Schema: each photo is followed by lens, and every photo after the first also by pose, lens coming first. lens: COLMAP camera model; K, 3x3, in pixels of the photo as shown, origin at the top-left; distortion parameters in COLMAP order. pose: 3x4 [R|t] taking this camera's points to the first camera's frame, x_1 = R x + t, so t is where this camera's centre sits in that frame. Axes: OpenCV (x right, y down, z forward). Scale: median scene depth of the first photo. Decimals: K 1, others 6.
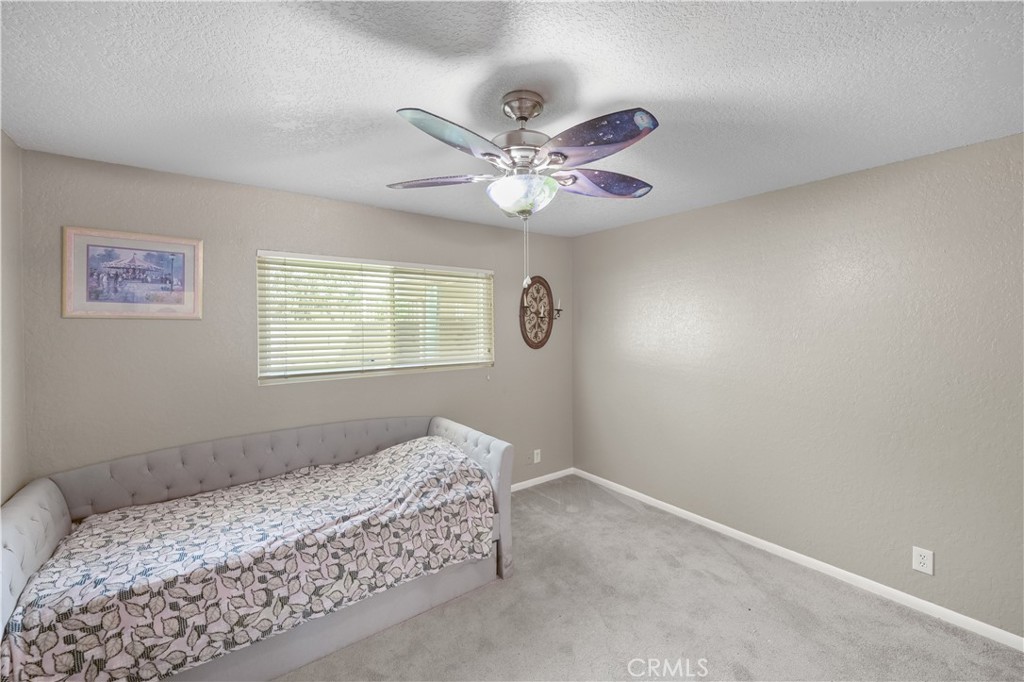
lens RADIAL K [[404.8, 0, 513.0], [0, 404.8, 329.9], [0, 0, 1]] dist [-0.001590, -0.000154]
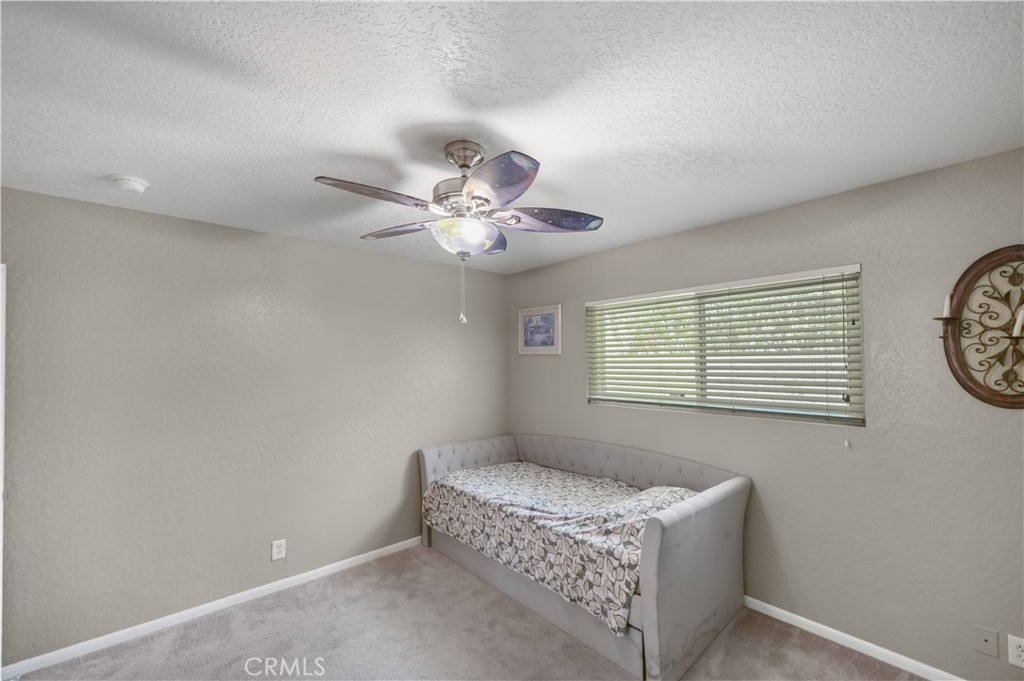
lens RADIAL K [[409.6, 0, 512.9], [0, 409.6, 347.6], [0, 0, 1]] dist [0.001073, 0.000073]
pose [[0.105763, -0.024423, -0.994091, 0.791489], [0.002056, 0.999702, -0.024342, -0.018063], [0.994389, 0.000531, 0.105782, 0.702658]]
